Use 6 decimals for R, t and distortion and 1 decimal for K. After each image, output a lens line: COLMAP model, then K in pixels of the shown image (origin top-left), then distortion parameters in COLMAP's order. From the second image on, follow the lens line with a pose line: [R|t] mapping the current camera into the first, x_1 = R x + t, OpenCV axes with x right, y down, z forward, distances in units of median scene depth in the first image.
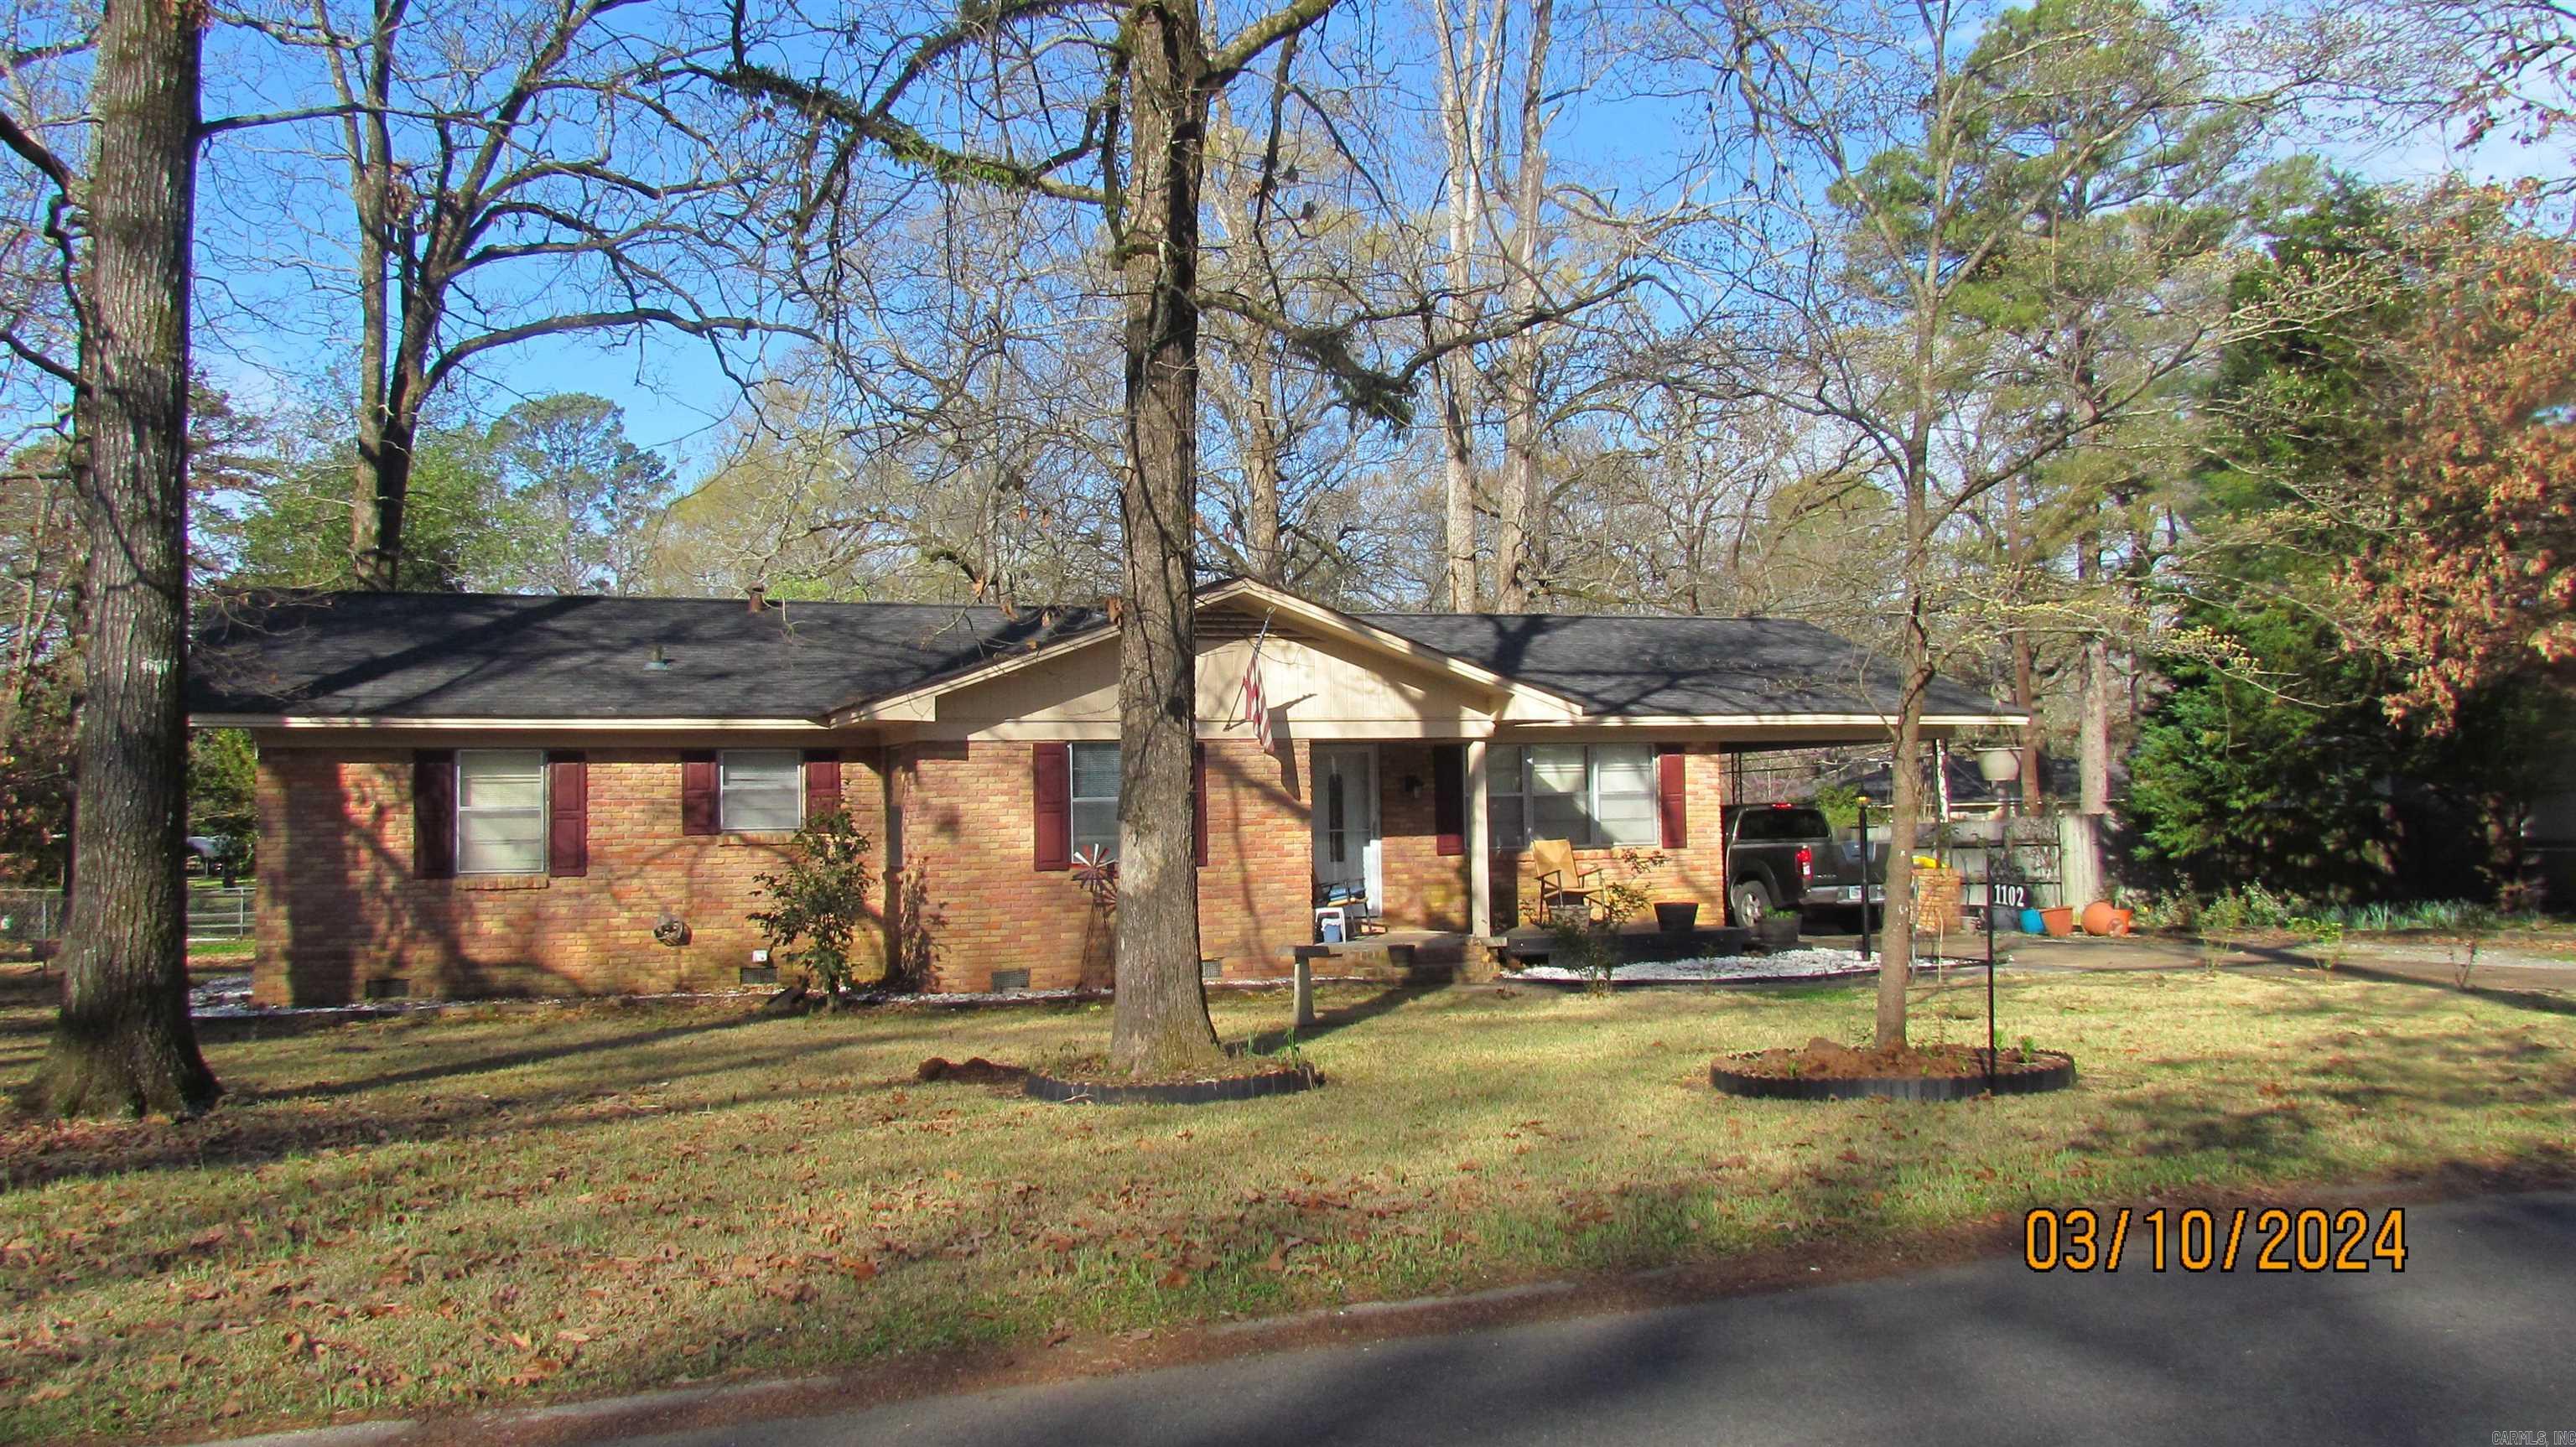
lens RADIAL K [[2102.8, 0, 1293.2], [0, 2102.8, 711.9], [0, 0, 1]] dist [0.003191, 0.003835]
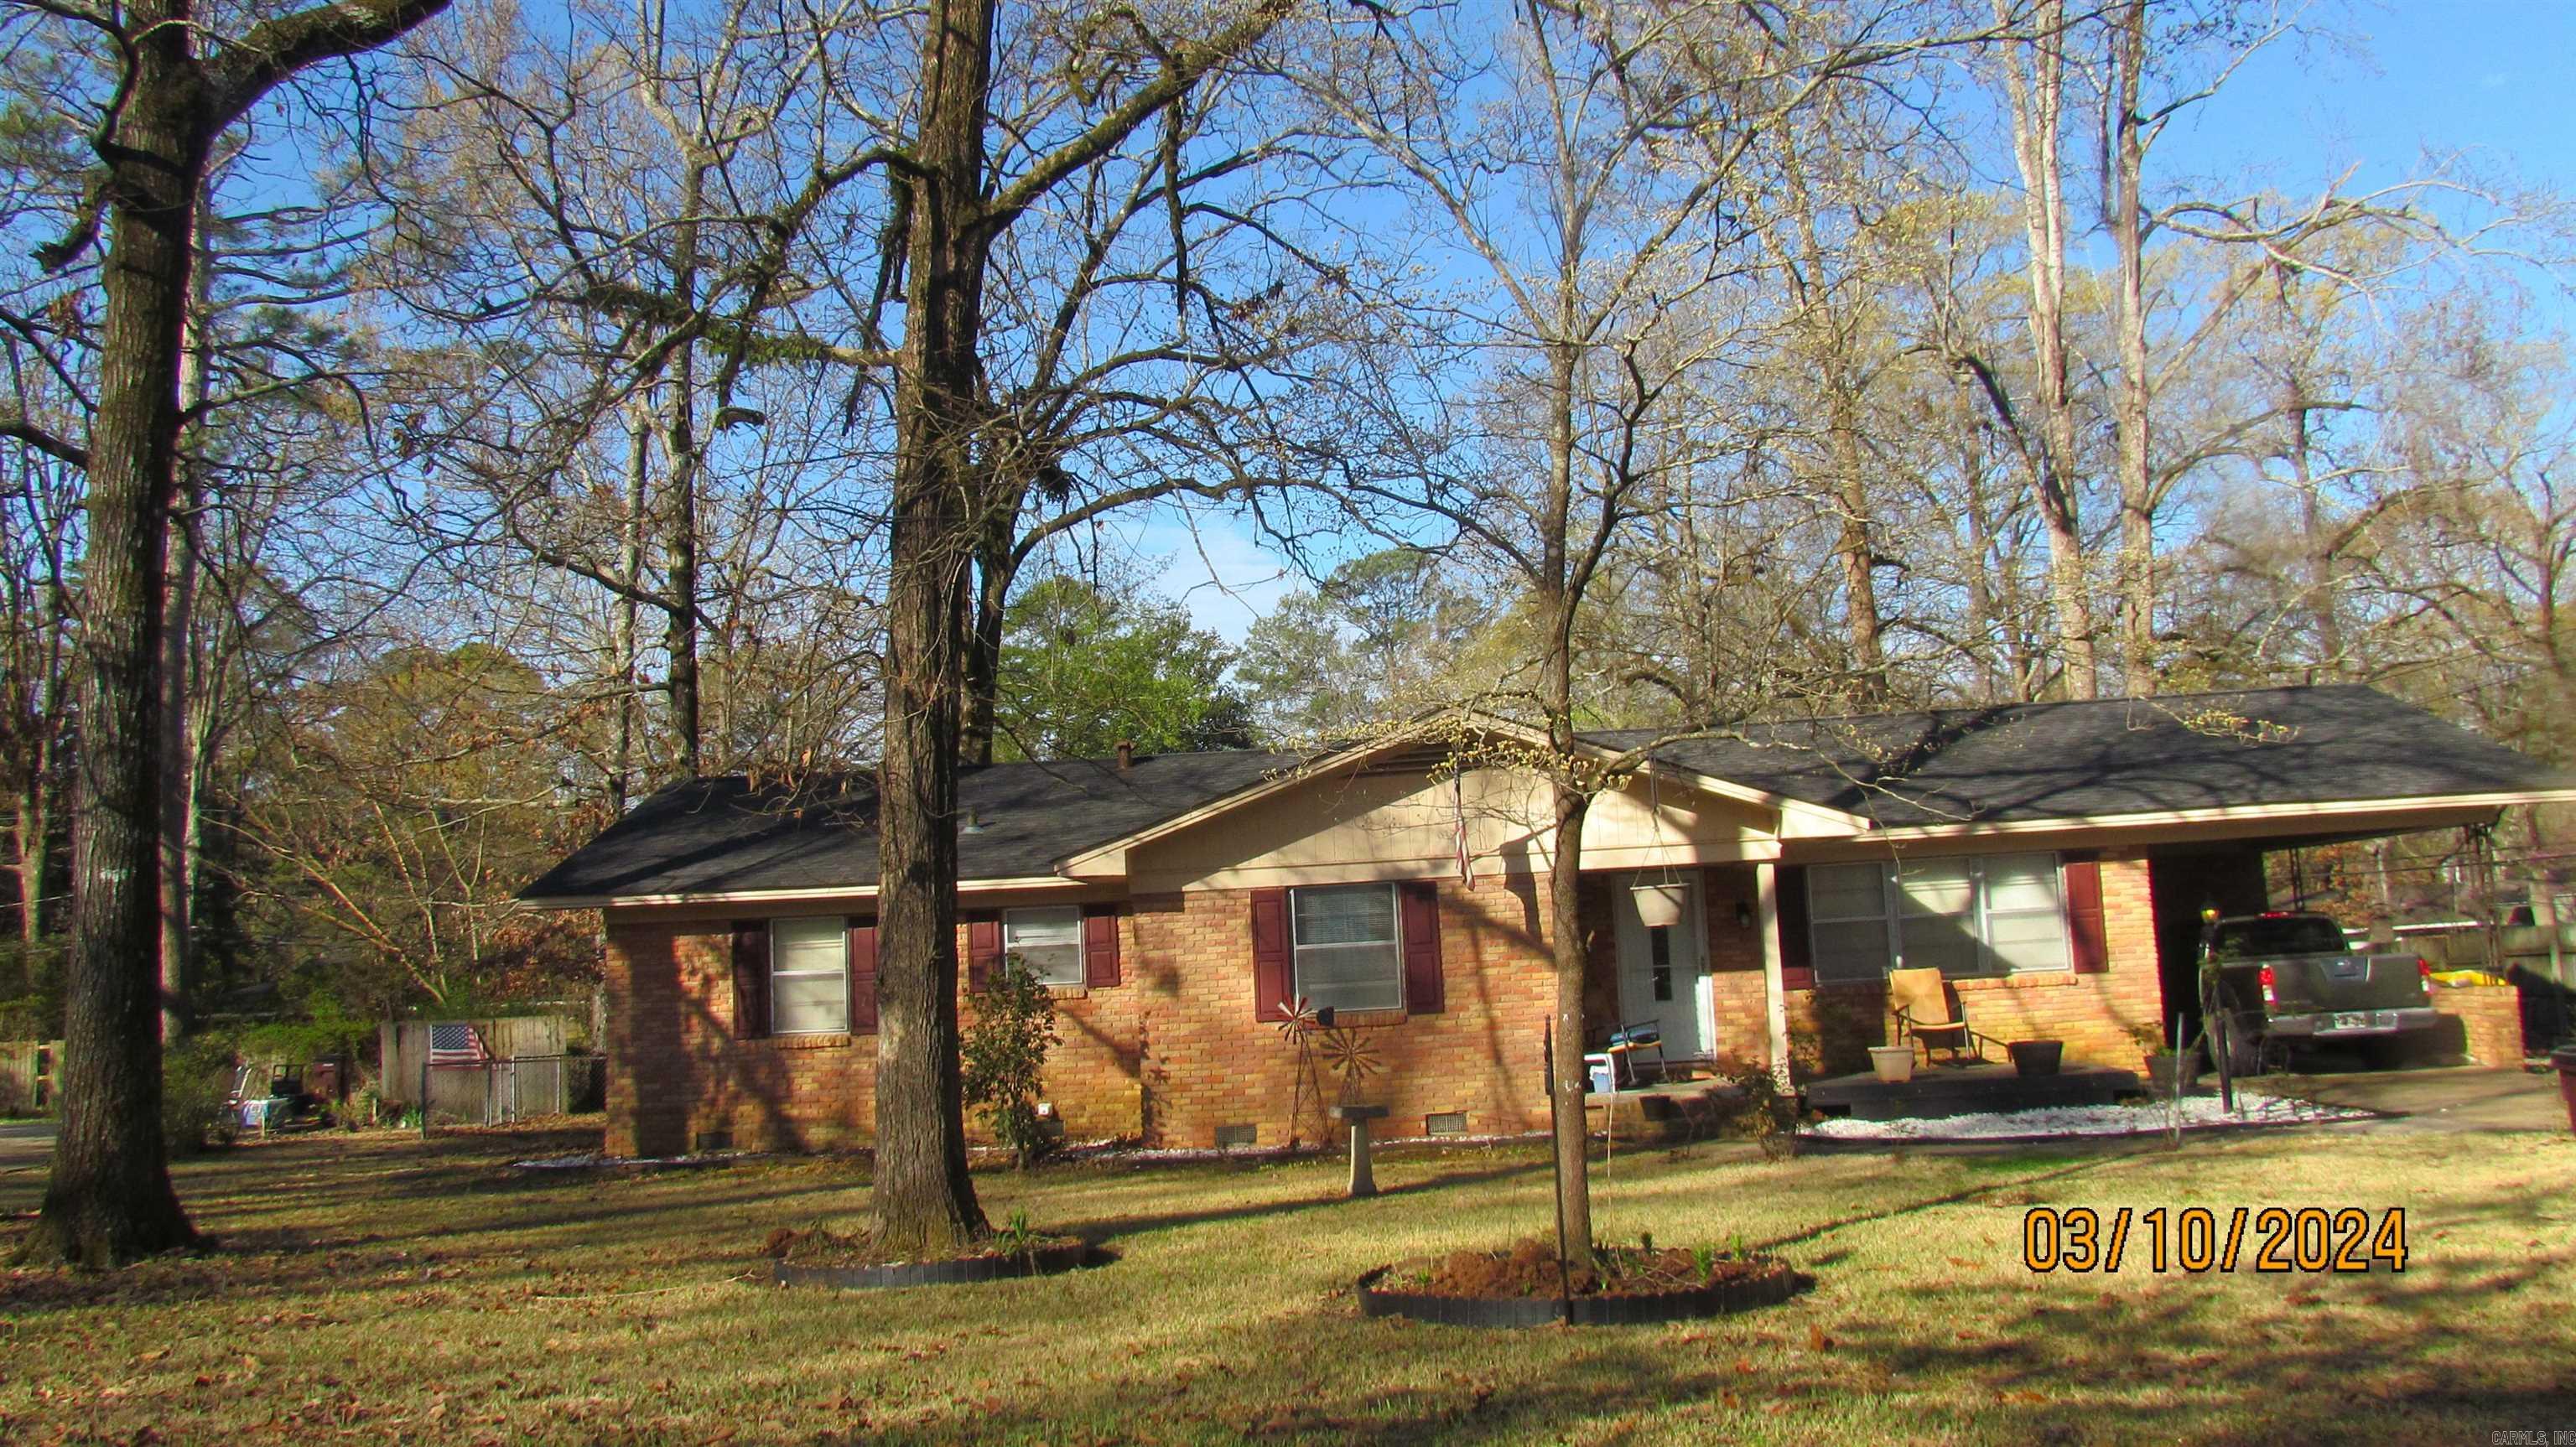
lens RADIAL K [[2138.6, 0, 1289.6], [0, 2138.6, 735.6], [0, 0, 1]] dist [-0.020026, -0.000572]
pose [[0.910911, -0.074431, -0.405833, 0.281966], [0.055501, 0.996759, -0.058233, 0.001450], [0.408852, 0.030521, 0.912090, 0.093578]]
